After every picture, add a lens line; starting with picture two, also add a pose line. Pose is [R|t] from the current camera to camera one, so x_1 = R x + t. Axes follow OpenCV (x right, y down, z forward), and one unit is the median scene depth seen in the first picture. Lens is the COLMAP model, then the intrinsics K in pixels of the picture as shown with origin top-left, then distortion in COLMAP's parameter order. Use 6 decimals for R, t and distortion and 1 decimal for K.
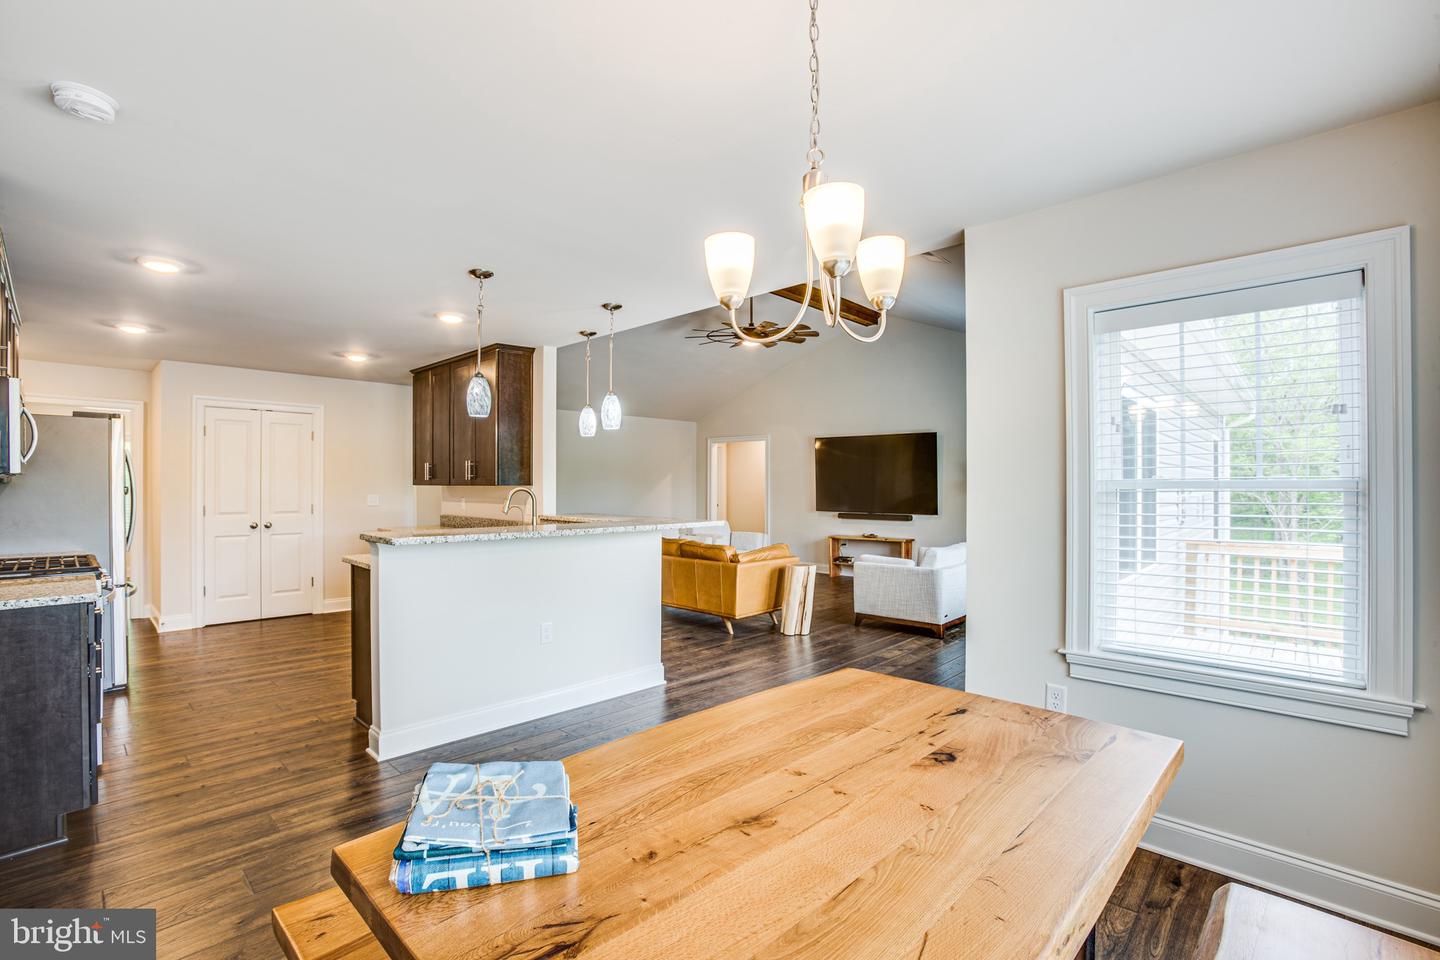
lens RADIAL K [[672.3, 0, 712.5], [0, 672.3, 485.0], [0, 0, 1]] dist [-0.091504, 0.046855]
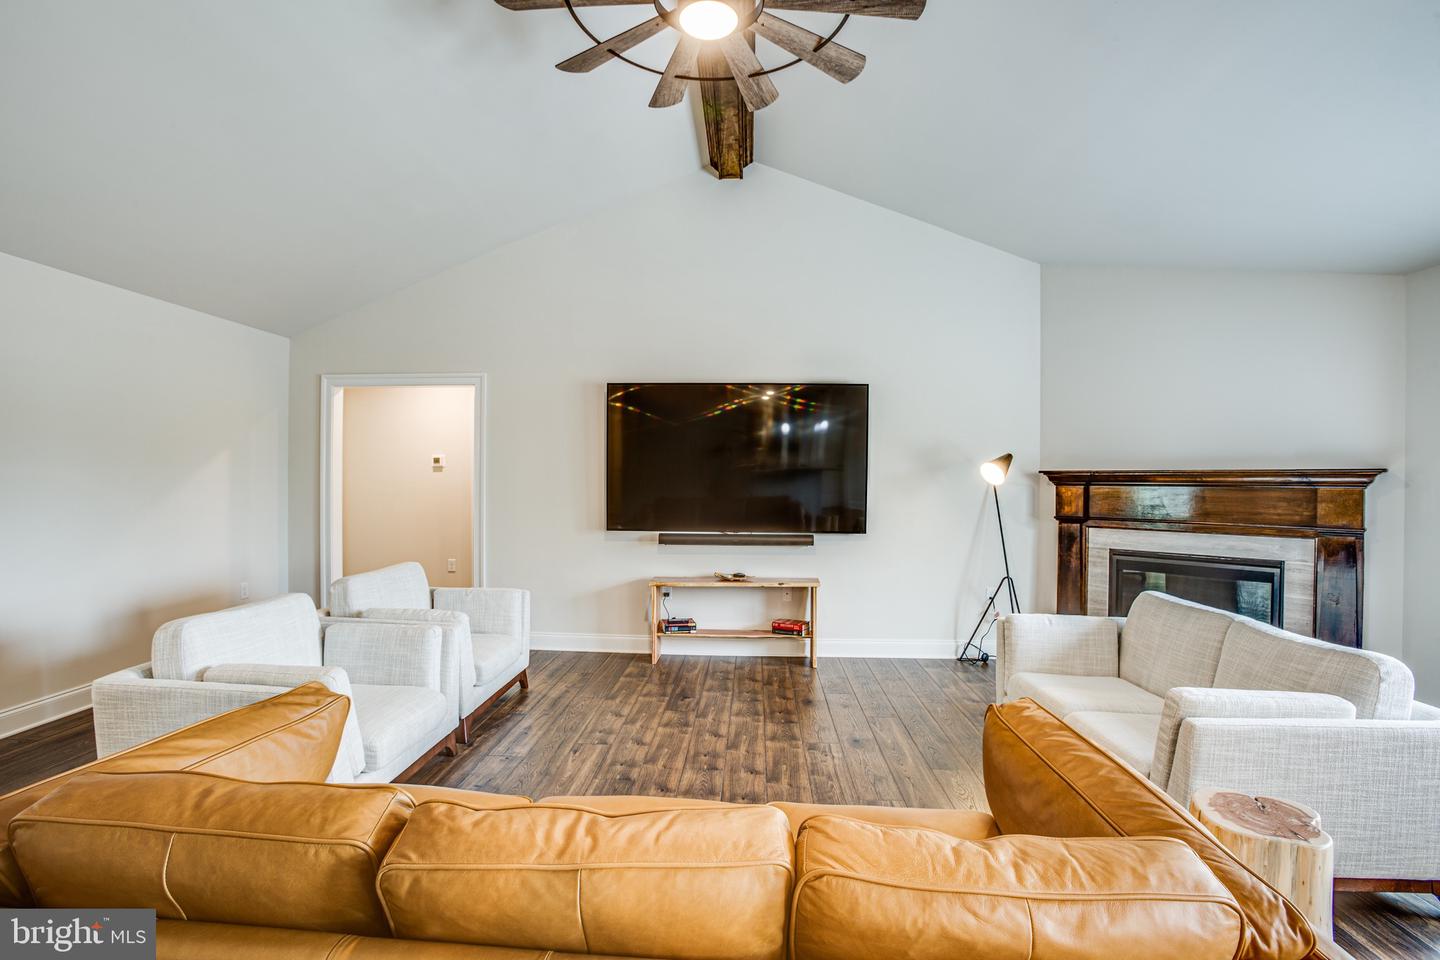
lens RADIAL K [[668.3, 0, 720.2], [0, 668.3, 482.0], [0, 0, 1]] dist [-0.062241, 0.024730]
pose [[0.763530, -0.001636, 0.645770, -0.156611], [-0.004079, 0.999965, 0.007356, -0.001897], [-0.645759, -0.008251, 0.763497, 0.902337]]
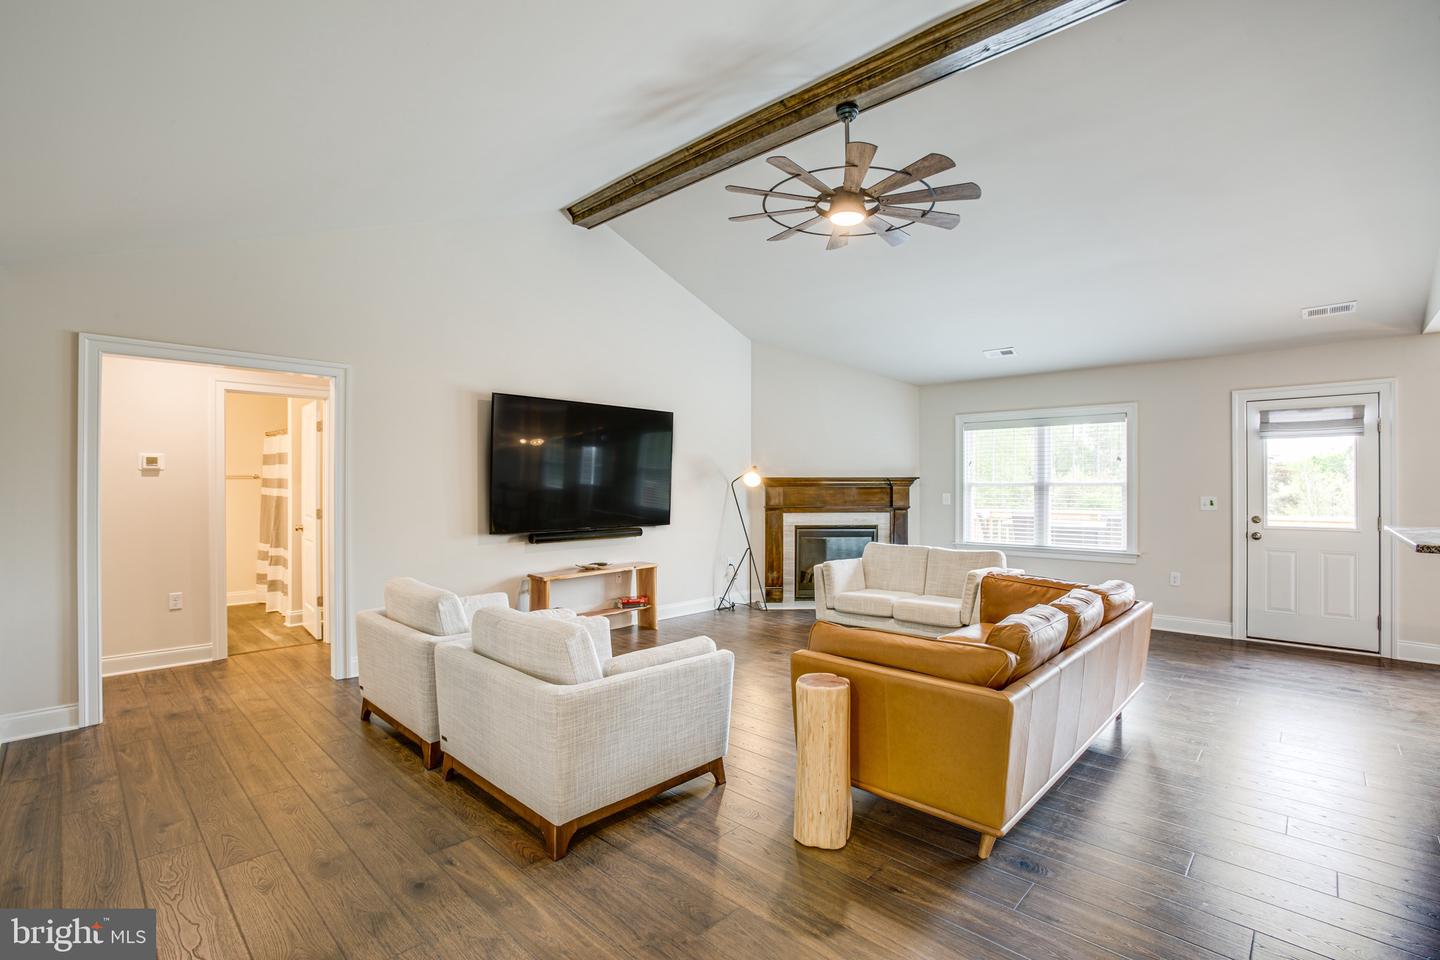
lens RADIAL K [[665.9, 0, 714.2], [0, 665.9, 482.7], [0, 0, 1]] dist [-0.073196, 0.023191]
pose [[-0.002263, 0.000907, 0.999997, -0.552061], [-0.000605, 0.999999, -0.000909, -0.000700], [-0.999997, -0.000607, -0.002262, 1.313934]]
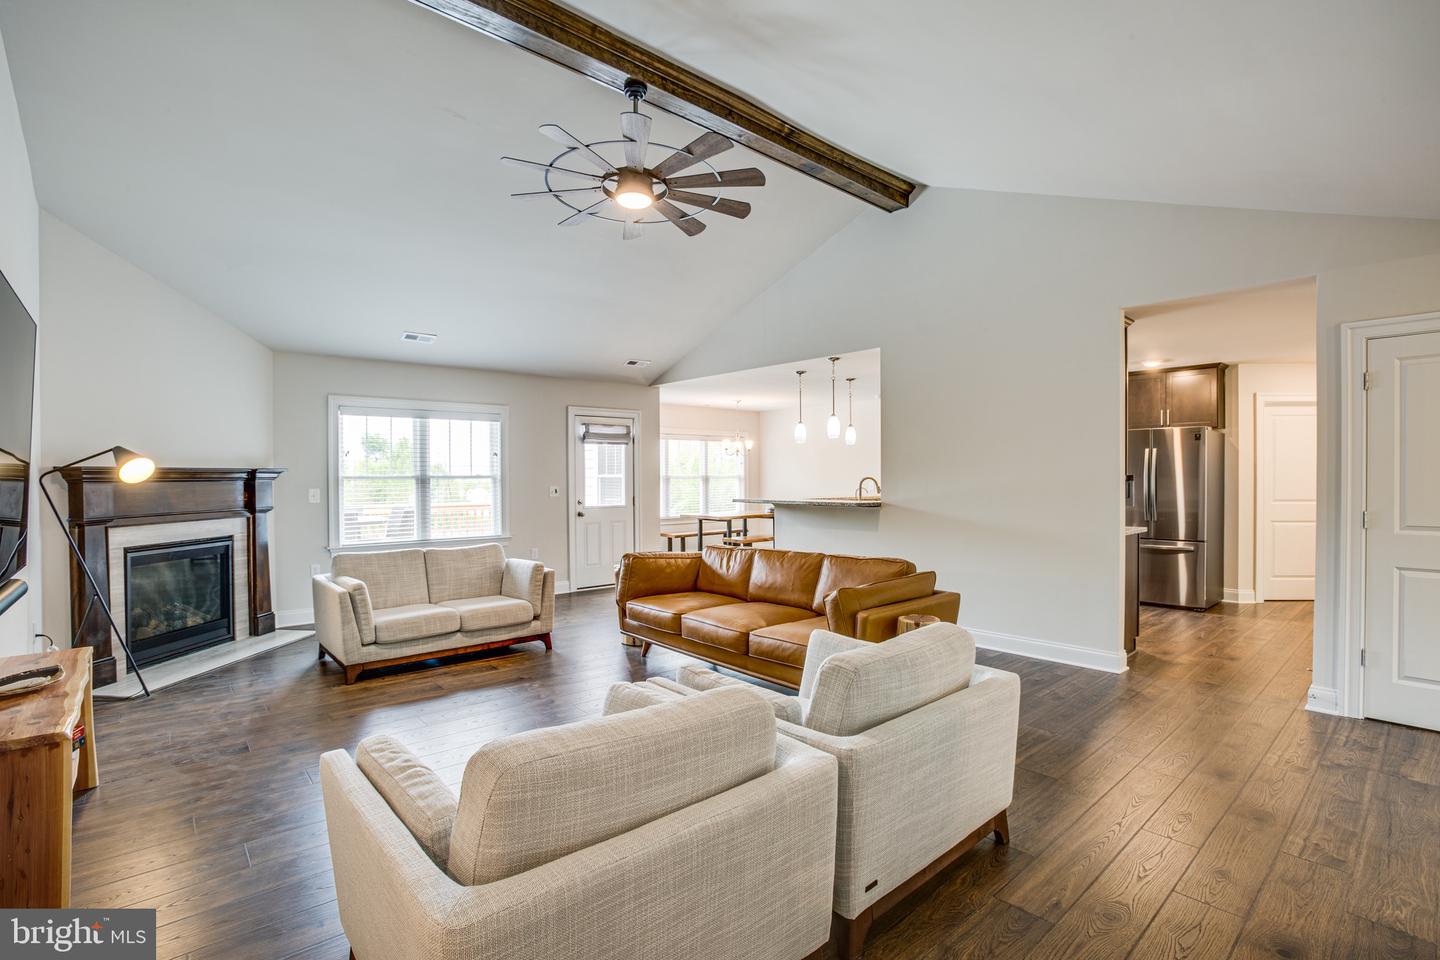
lens RADIAL K [[672.3, 0, 712.5], [0, 672.3, 485.0], [0, 0, 1]] dist [-0.091504, 0.046855]
pose [[-0.996366, -0.000176, 0.085179, -0.050921], [0.001016, 0.999902, 0.013948, -0.000830], [-0.085173, 0.013984, -0.996268, 1.787457]]
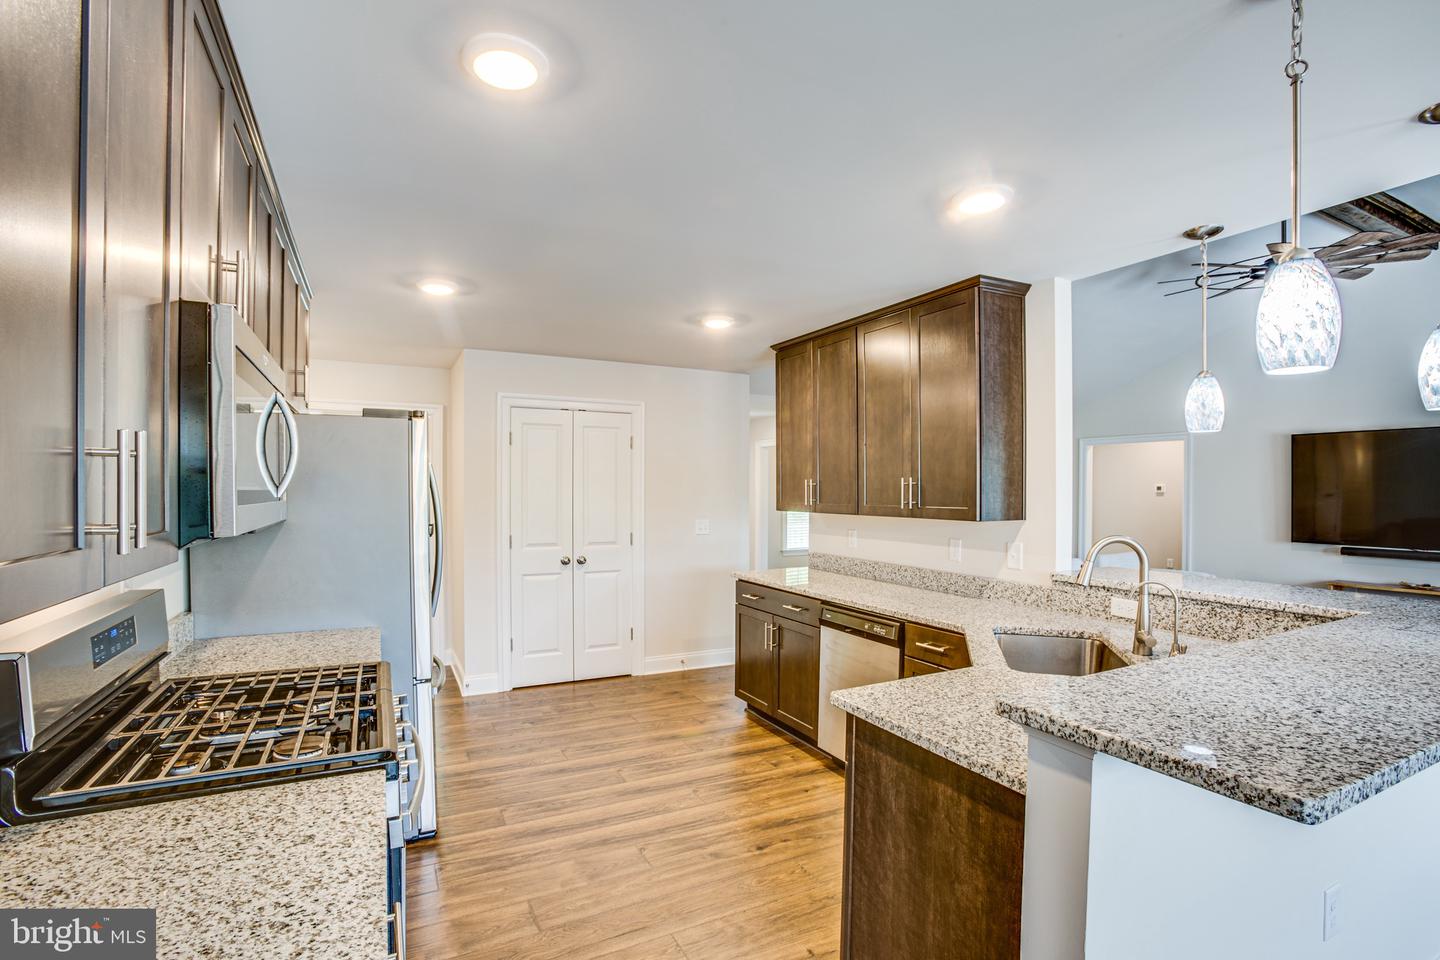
lens RADIAL K [[667.7, 0, 722.0], [0, 667.7, 497.6], [0, 0, 1]] dist [-0.065826, 0.034532]
pose [[0.951823, 0.003441, -0.306628, -0.301980], [0.000280, 0.999927, 0.012091, -0.022481], [0.306647, -0.011595, 0.951753, 0.322179]]
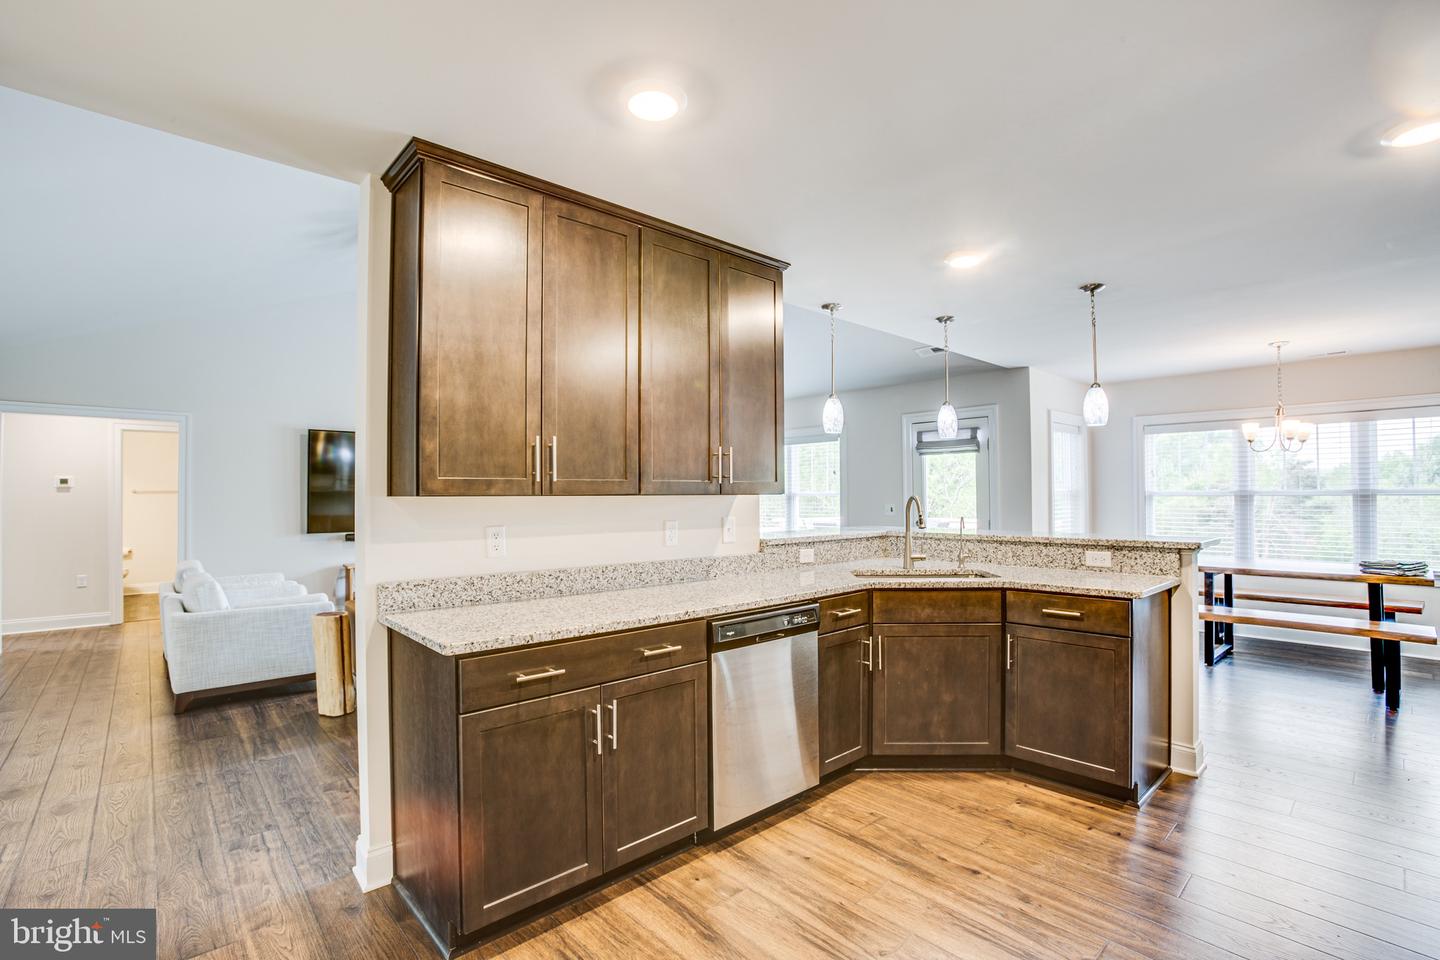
lens RADIAL K [[665.9, 0, 714.2], [0, 665.9, 482.7], [0, 0, 1]] dist [-0.073196, 0.023191]
pose [[0.068141, 0.016954, 0.997532, -0.768508], [0.005282, 0.999835, -0.017354, -0.000298], [-0.997662, 0.006452, 0.068040, 0.842701]]
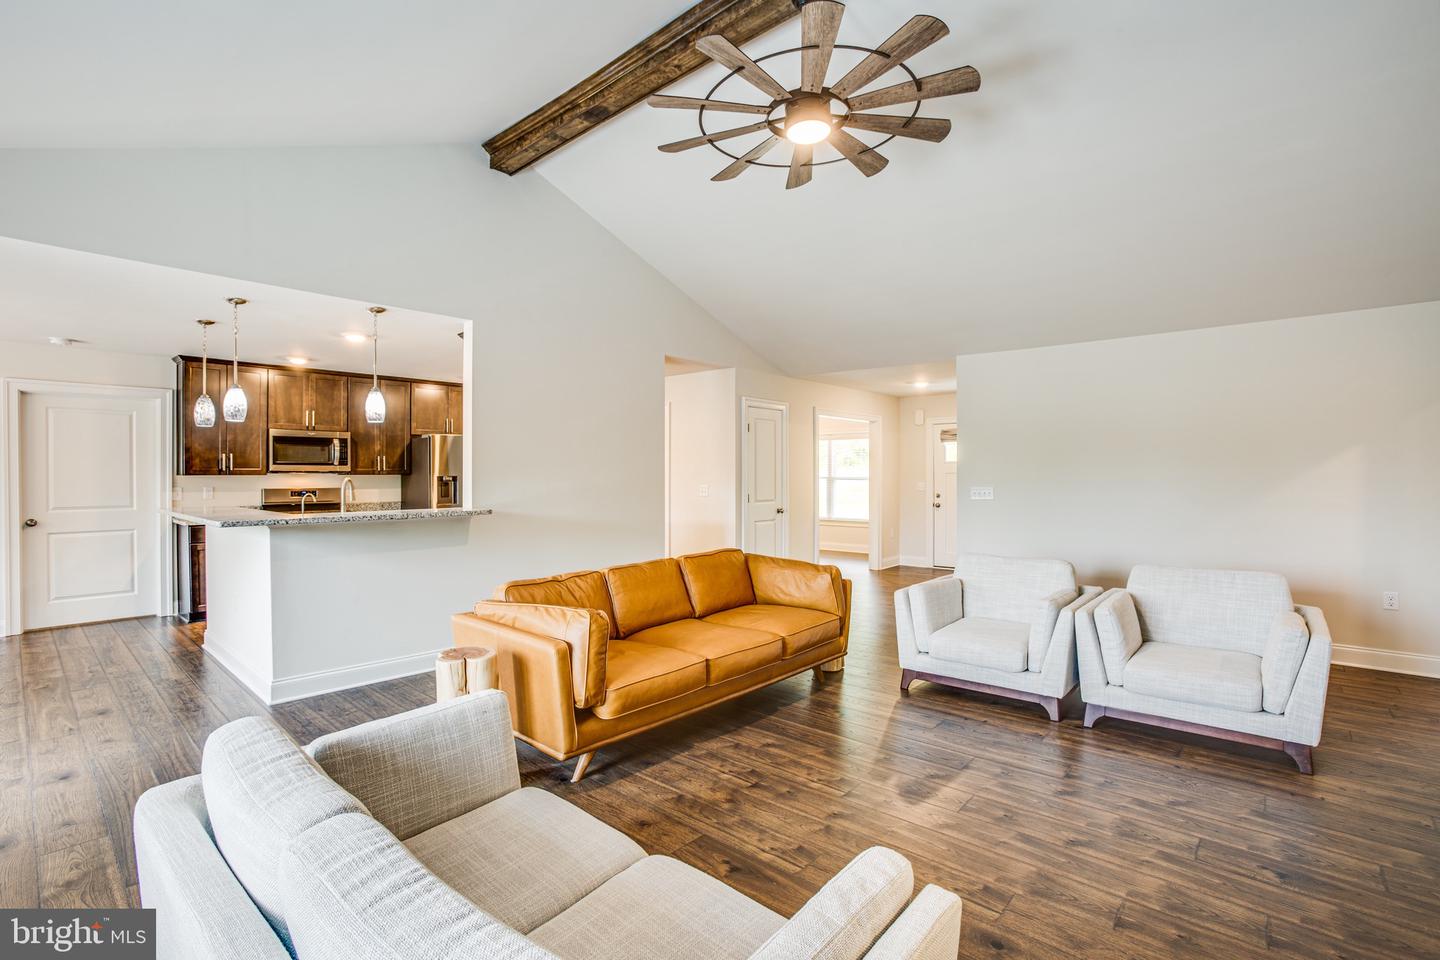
lens RADIAL K [[661.0, 0, 713.7], [0, 661.0, 493.4], [0, 0, 1]] dist [-0.018227, 0.000233]
pose [[0.043163, 0.031654, -0.998566, 0.548442], [0.006185, 0.999470, 0.031950, -0.004784], [0.999049, -0.007555, 0.042944, 1.093625]]
